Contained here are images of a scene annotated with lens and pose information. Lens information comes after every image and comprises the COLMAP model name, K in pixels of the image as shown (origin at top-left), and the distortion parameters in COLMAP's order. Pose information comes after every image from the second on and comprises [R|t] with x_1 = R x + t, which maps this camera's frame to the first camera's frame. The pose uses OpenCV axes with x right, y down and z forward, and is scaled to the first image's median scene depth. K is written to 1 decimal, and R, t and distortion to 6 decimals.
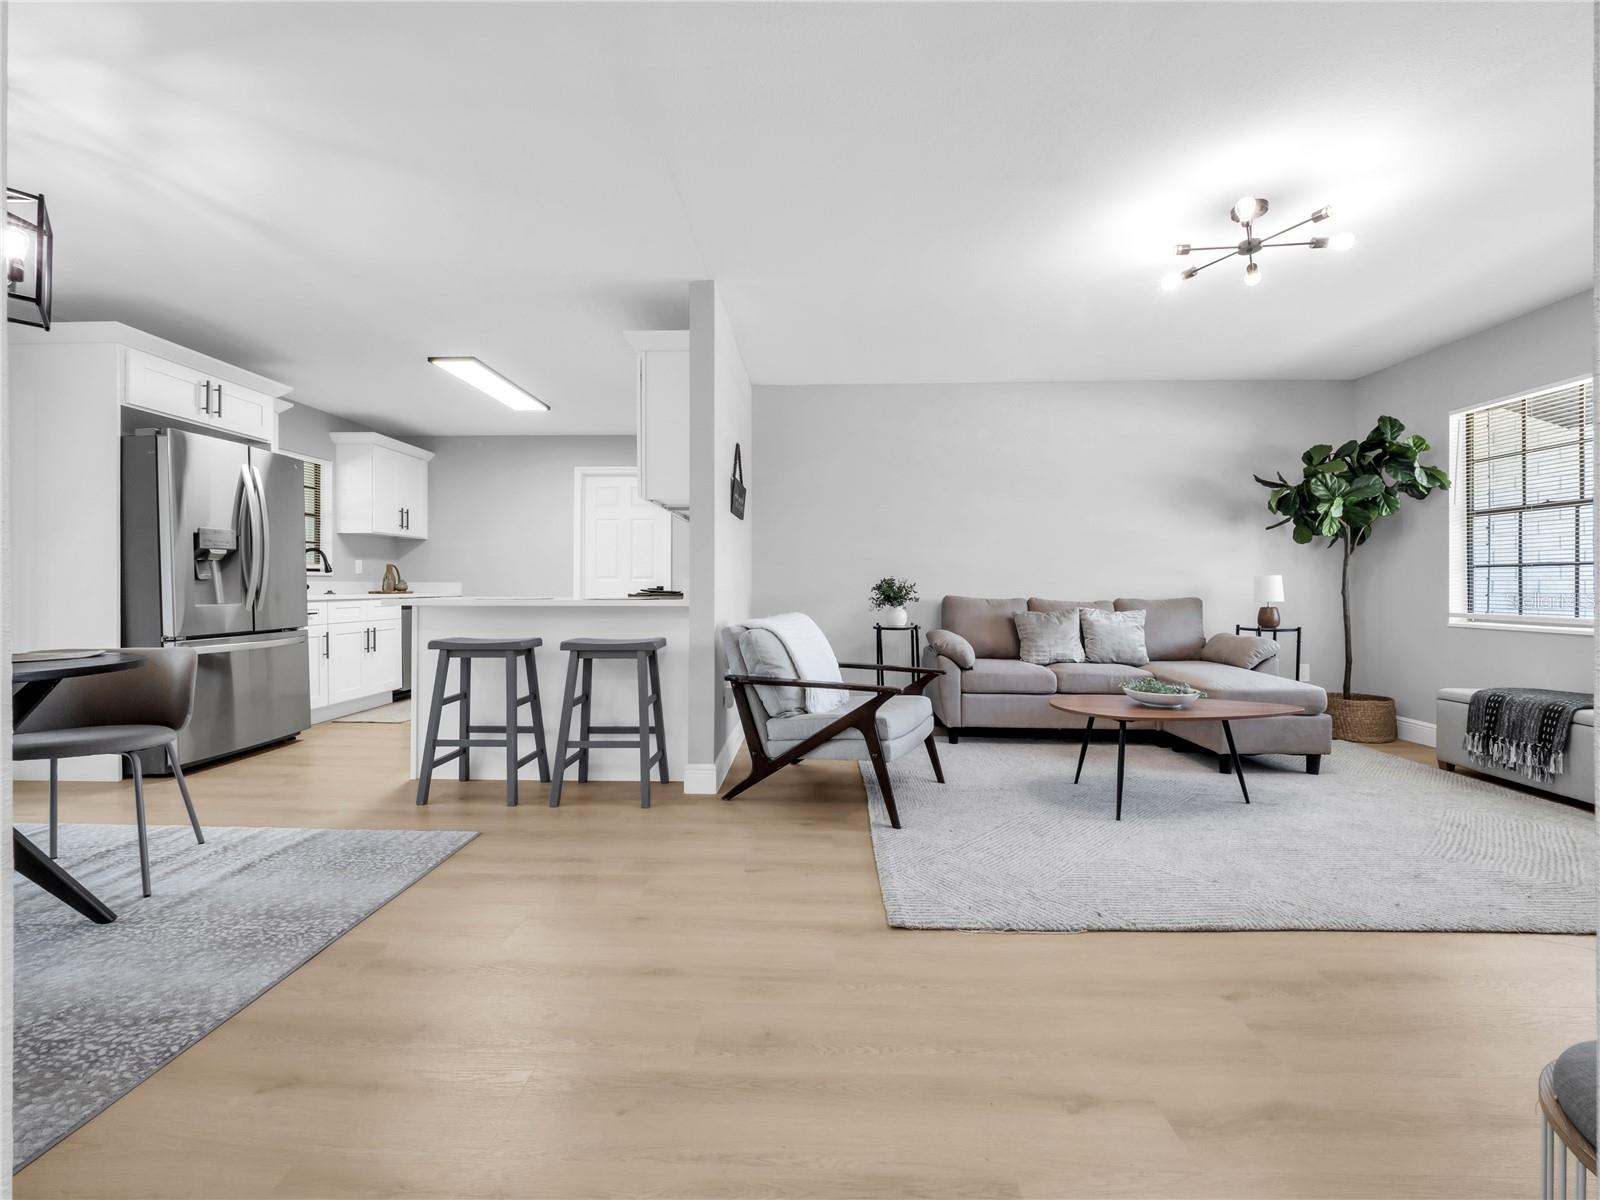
lens RADIAL K [[681.7, 0, 793.8], [0, 681.7, 592.1], [0, 0, 1]] dist [-0.002975, -0.000177]
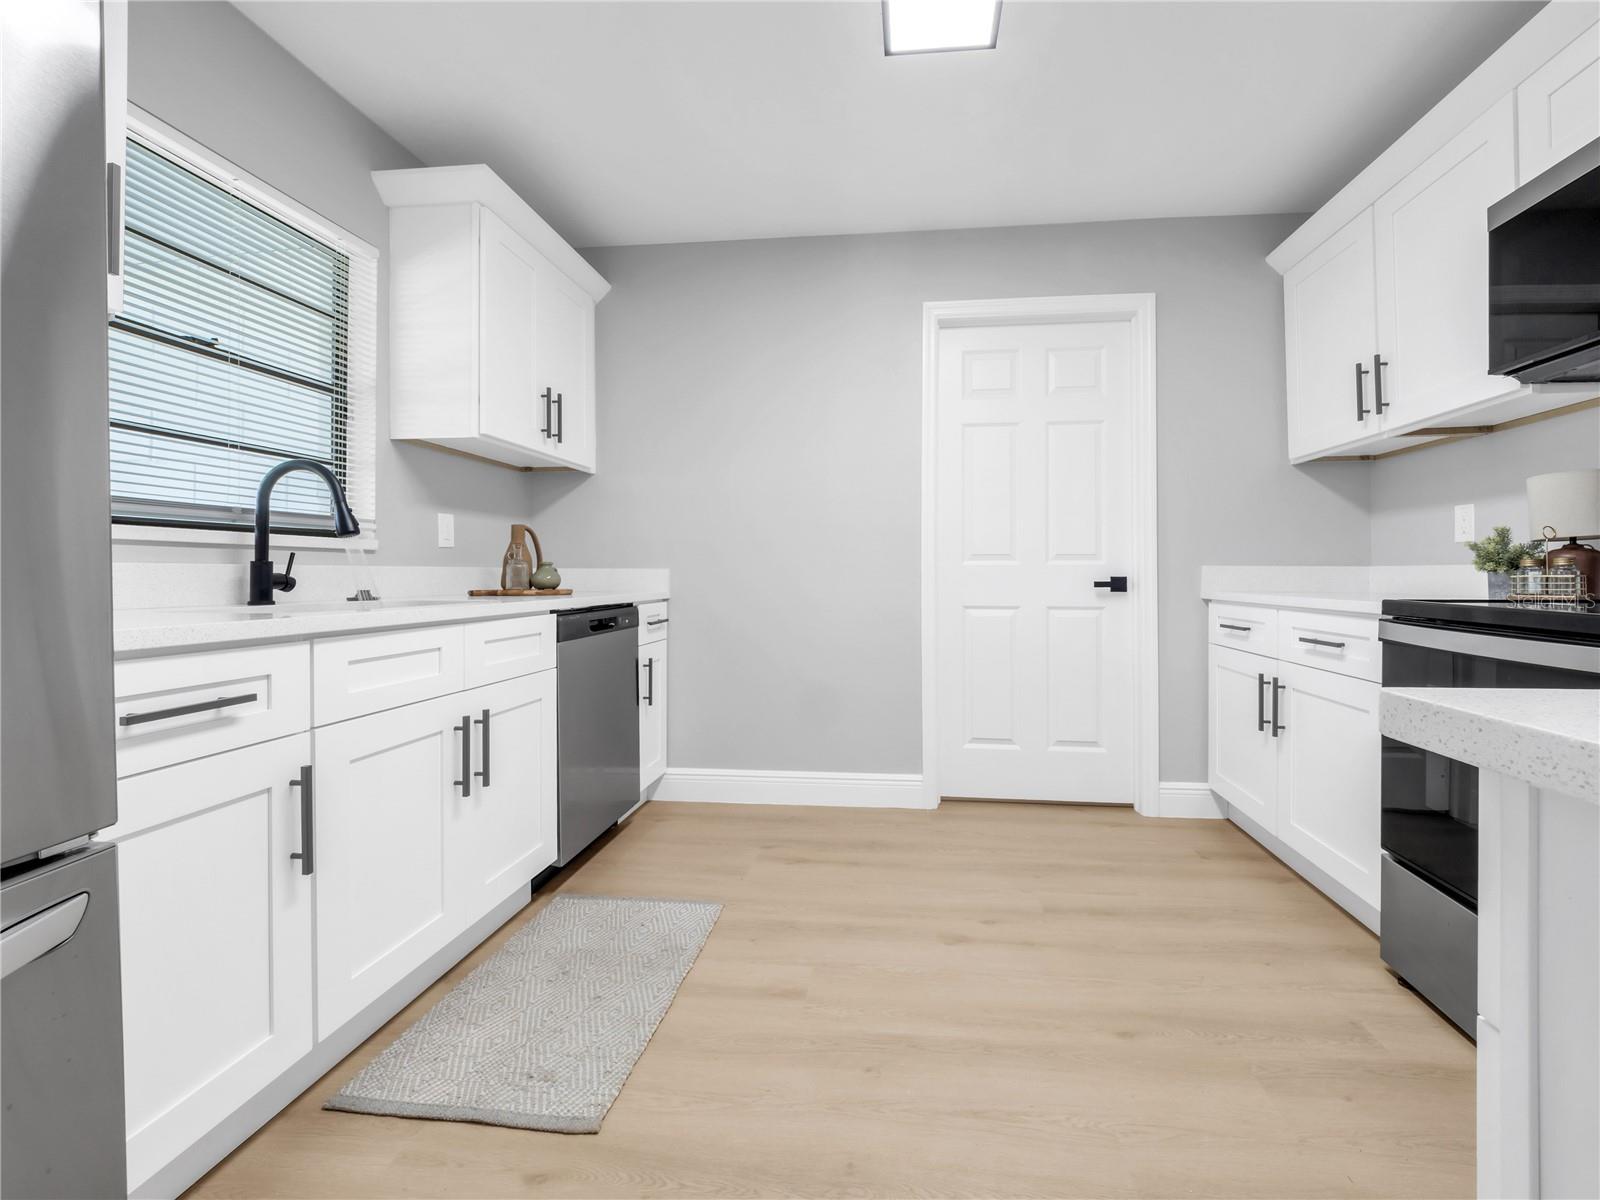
lens RADIAL K [[684.9, 0, 835.3], [0, 684.9, 569.3], [0, 0, 1]] dist [-0.010466, -0.000203]
pose [[0.997714, -0.002358, -0.067543, -0.642475], [0.001239, 0.999861, -0.016618, -0.011409], [0.067573, 0.016497, 0.997578, 1.031400]]
